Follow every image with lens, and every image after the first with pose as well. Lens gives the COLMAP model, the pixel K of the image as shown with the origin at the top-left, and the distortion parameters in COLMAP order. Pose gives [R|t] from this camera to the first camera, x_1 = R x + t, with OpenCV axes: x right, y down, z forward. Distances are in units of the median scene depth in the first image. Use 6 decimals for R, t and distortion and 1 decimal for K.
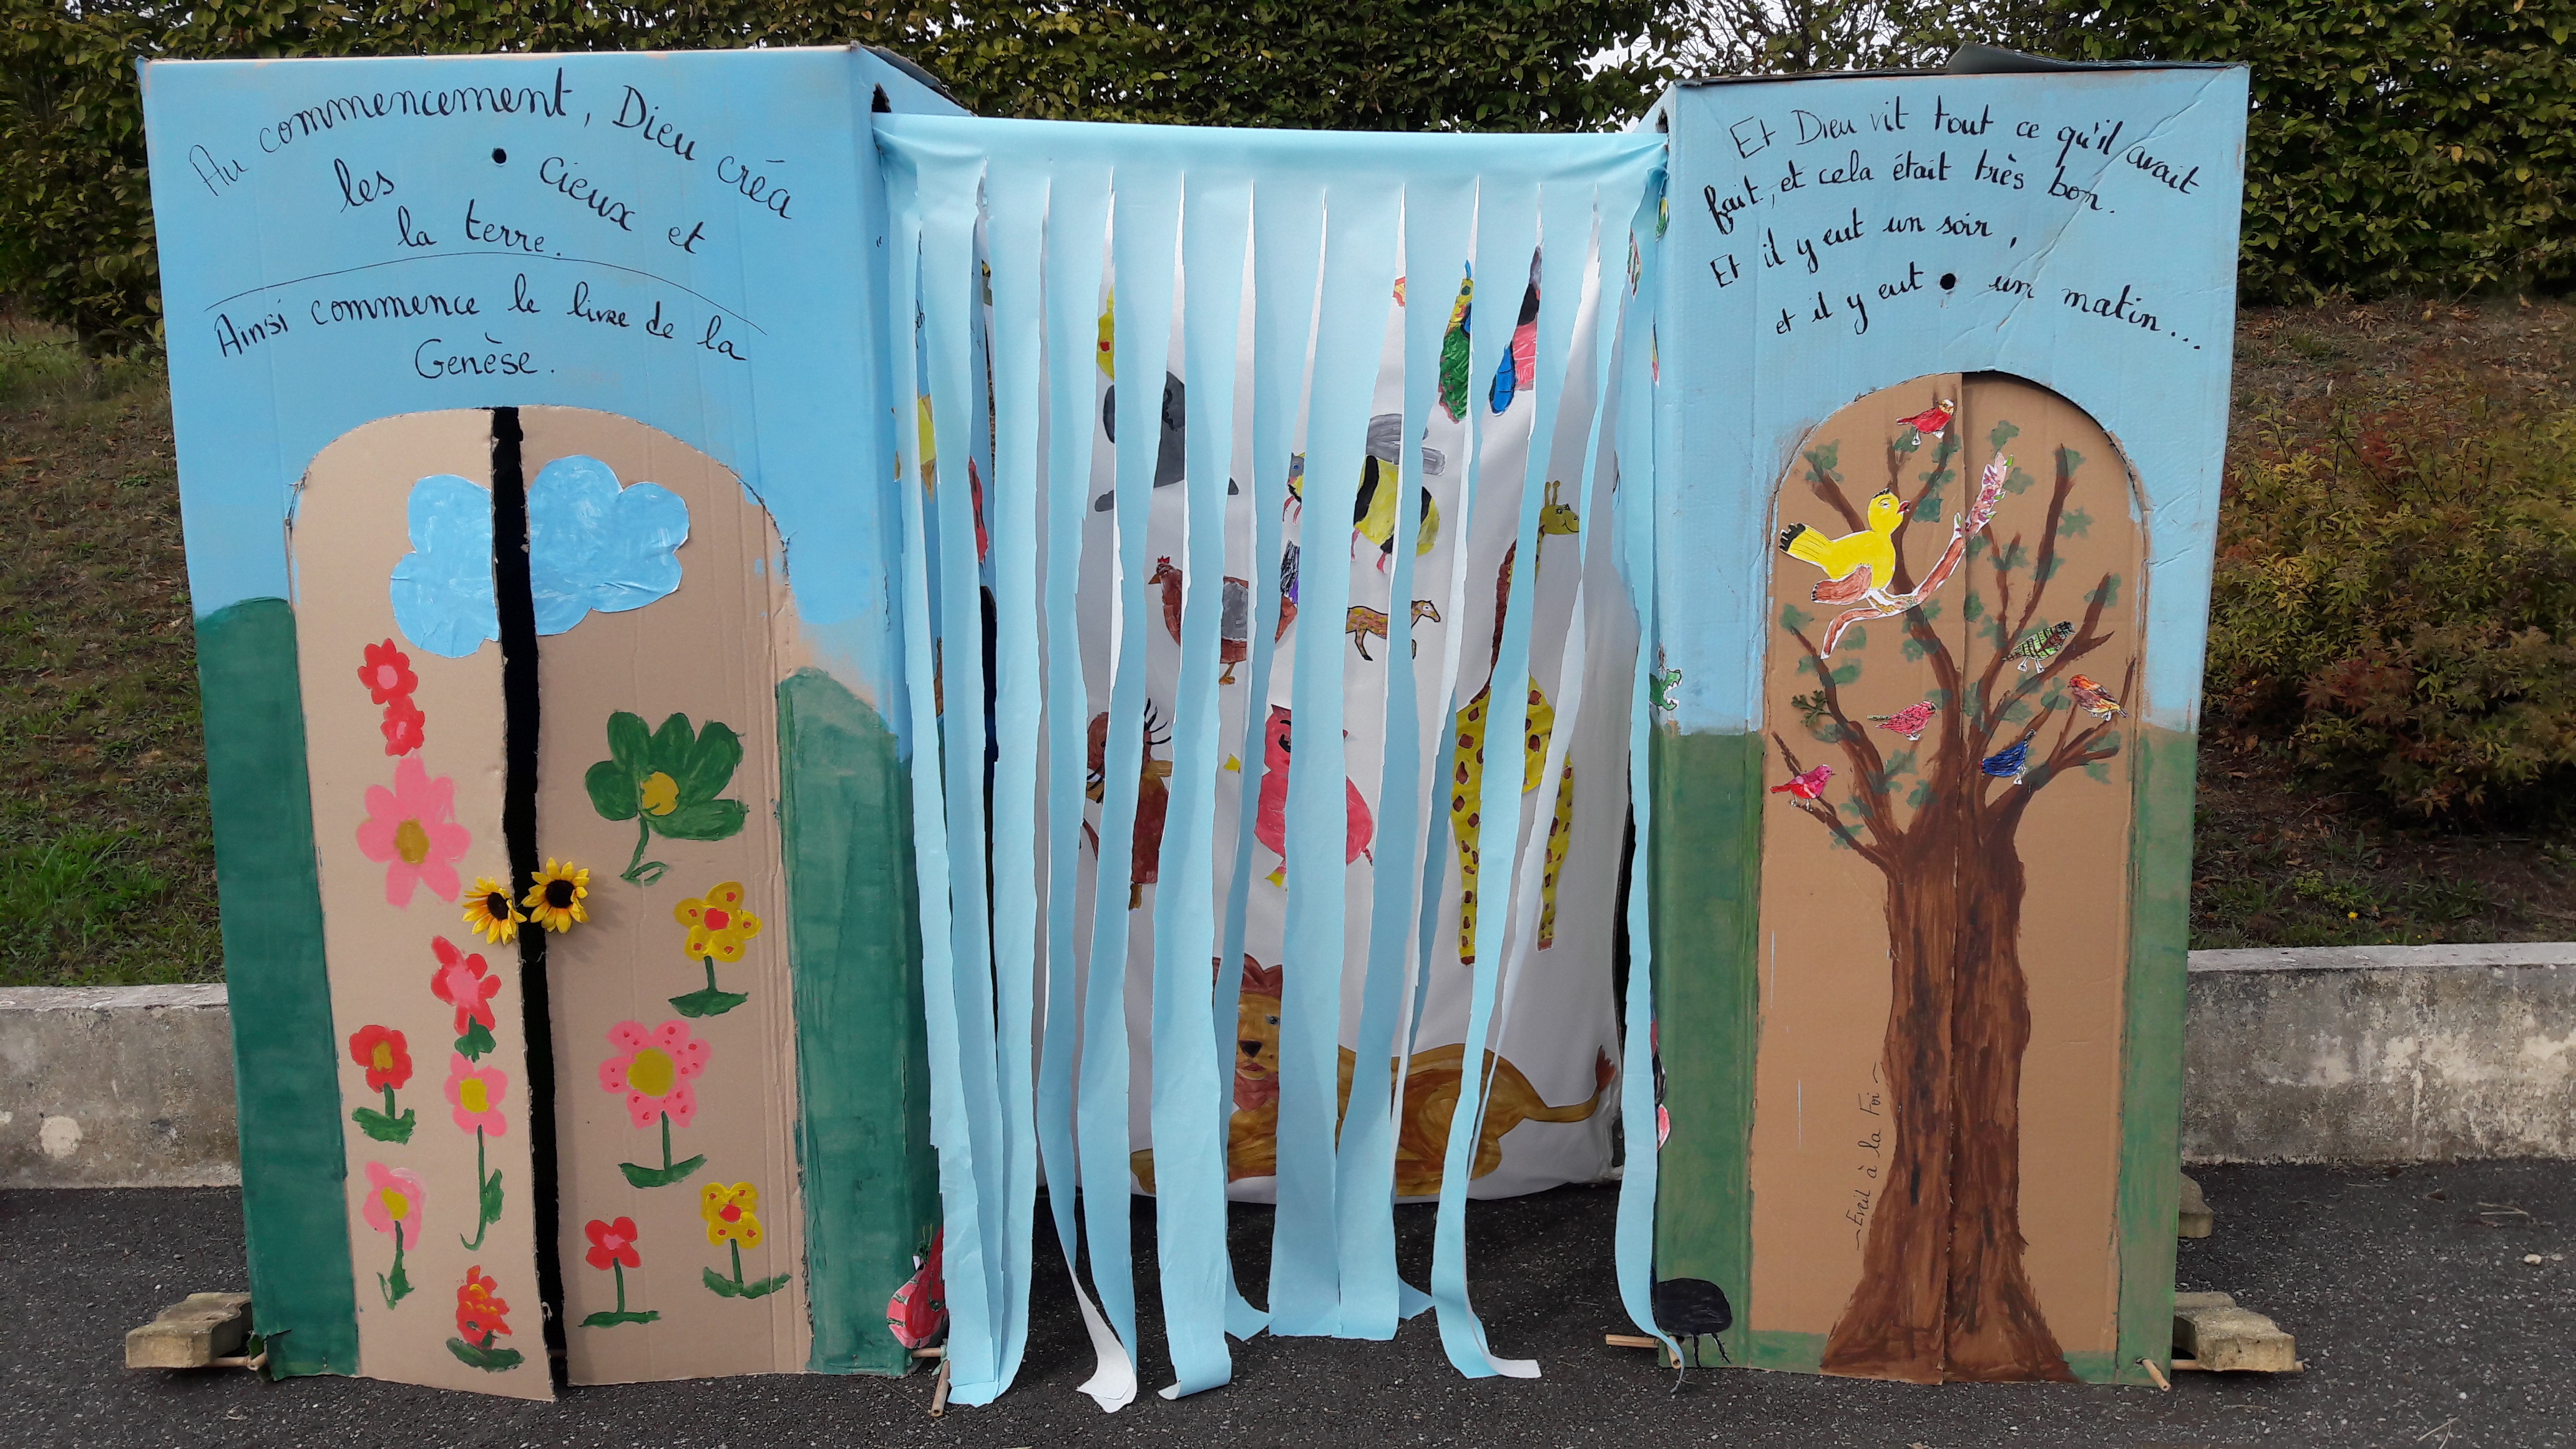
lens RADIAL K [[2147.7, 0, 1288.0], [0, 2147.7, 724.5], [0, 0, 1]] dist [0.015301, -0.057785]
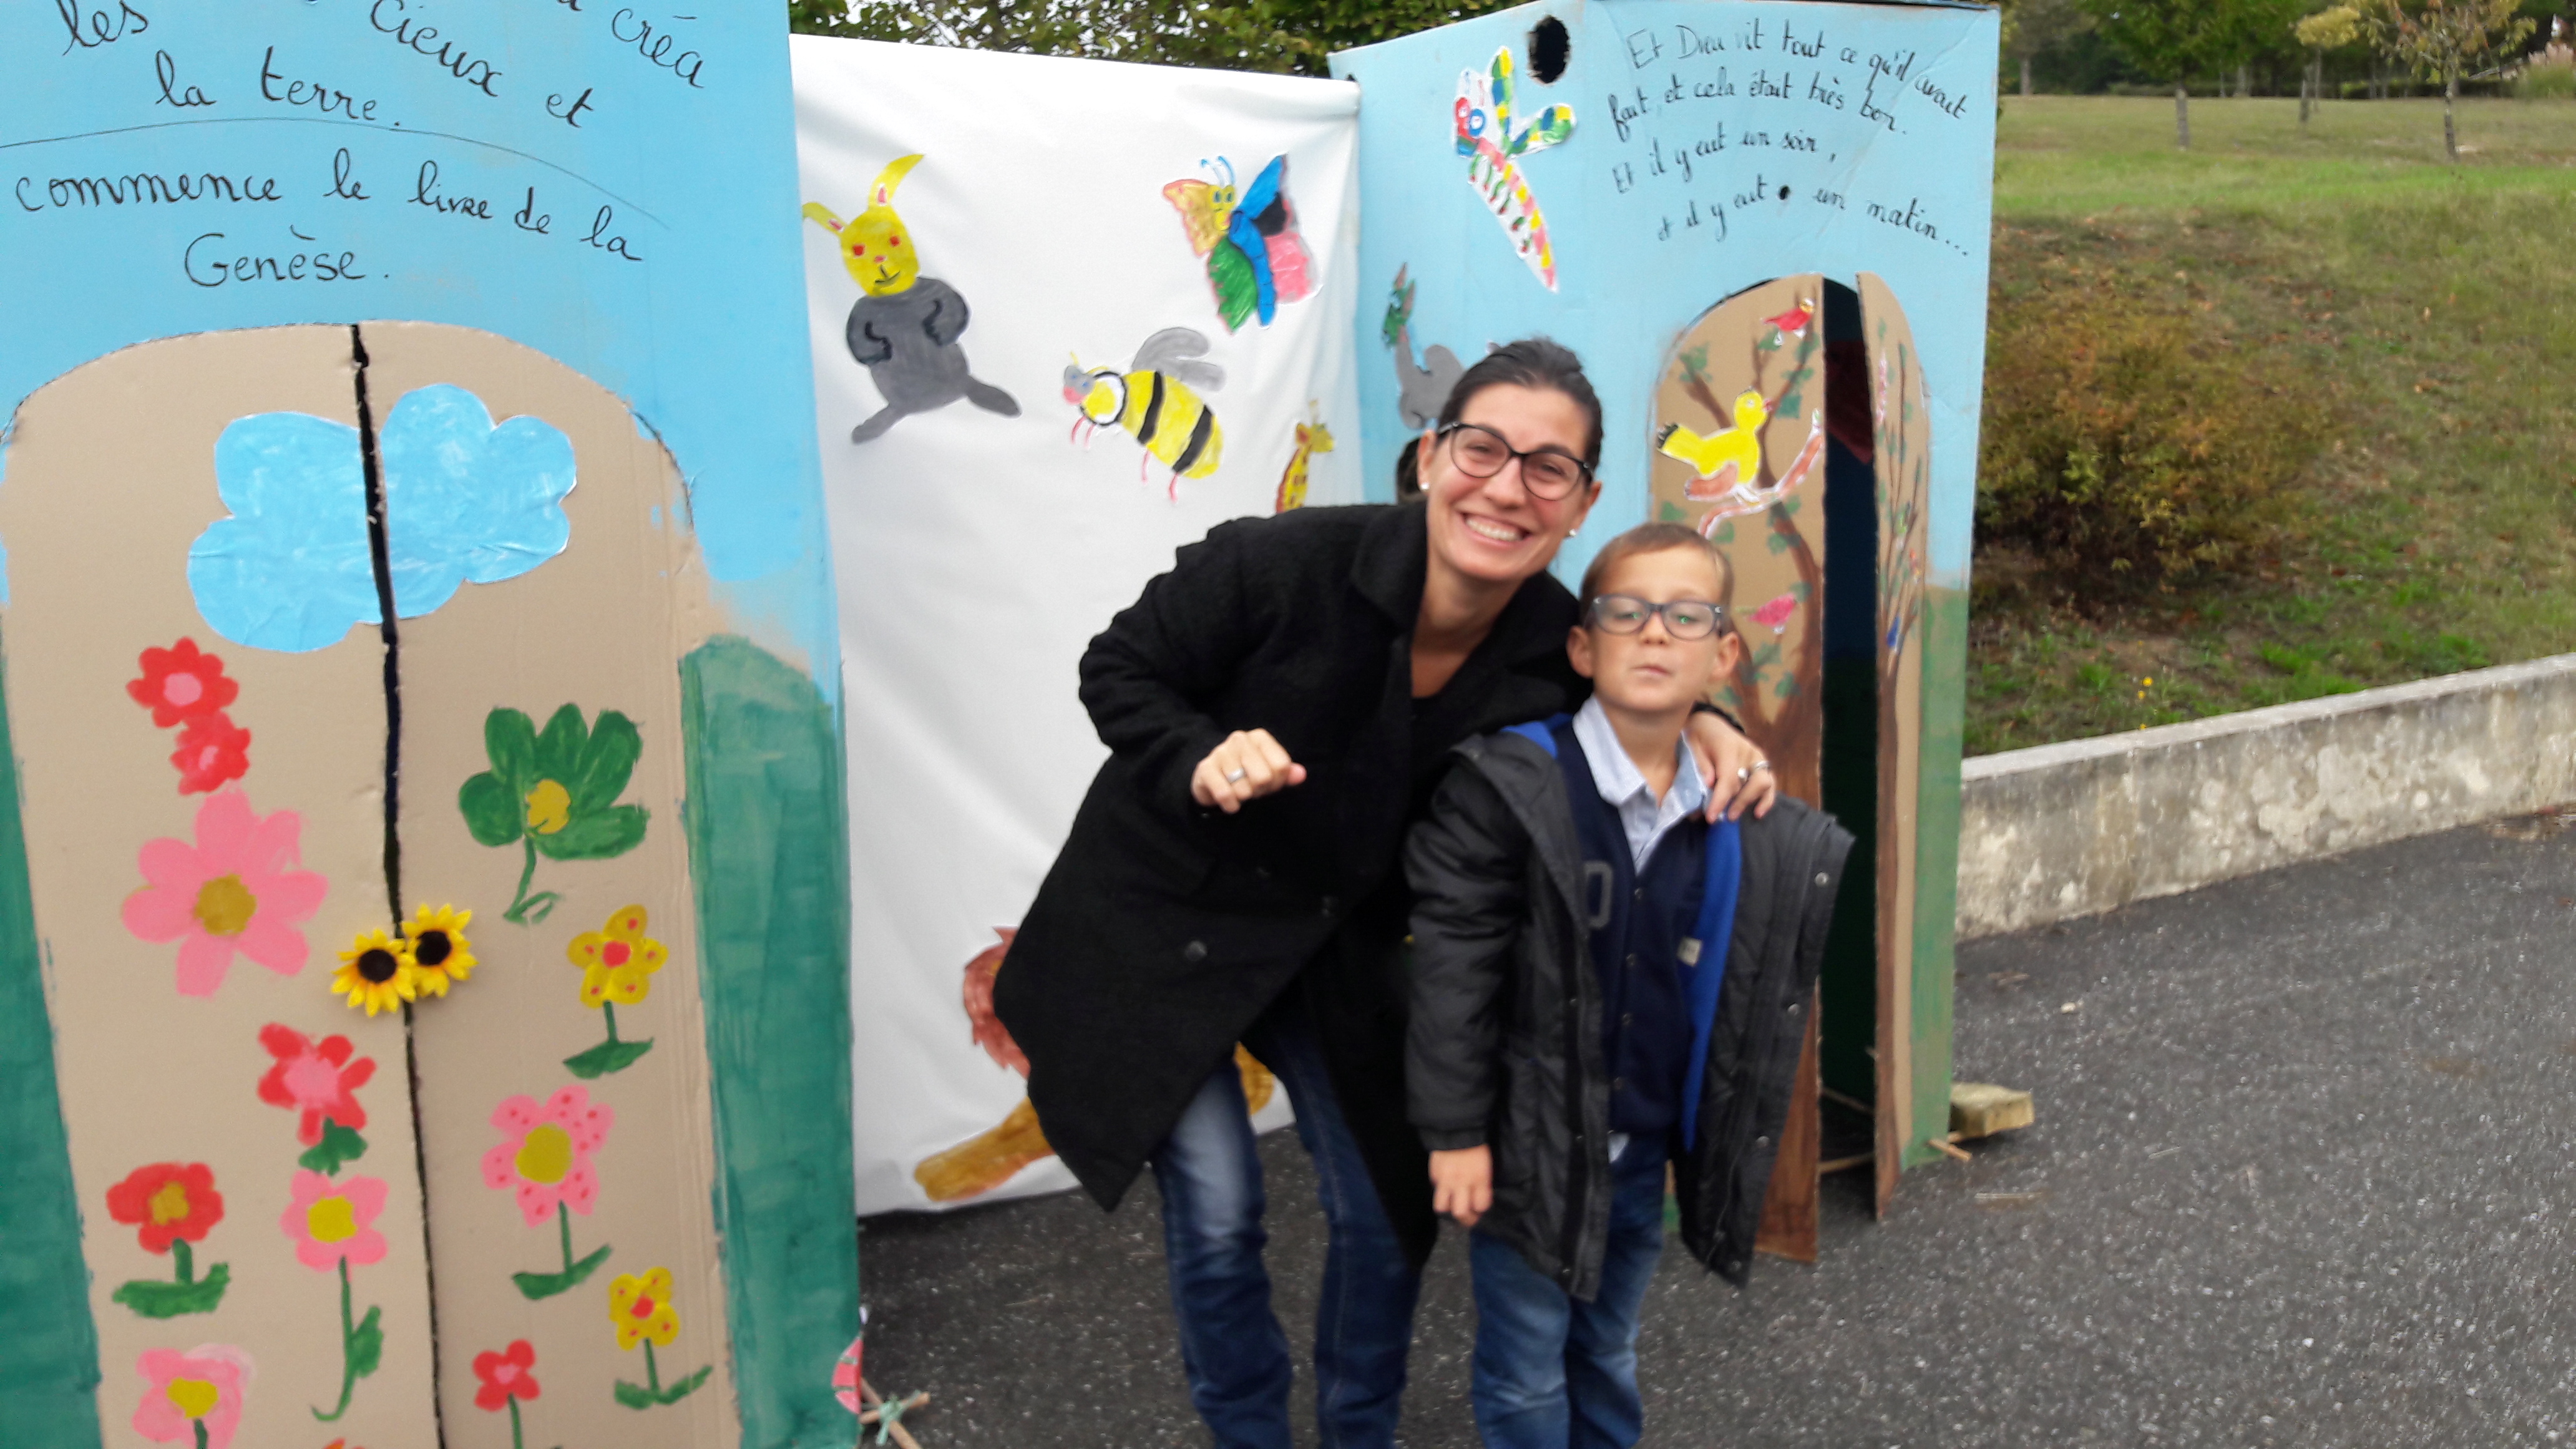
lens RADIAL K [[2147.7, 0, 1288.0], [0, 2147.7, 724.5], [0, 0, 1]] dist [0.015301, -0.057785]
pose [[0.869071, -0.099742, 0.484527, -0.445439], [0.091632, 0.994971, 0.040462, -0.005664], [-0.486126, 0.009234, 0.873840, 0.168628]]
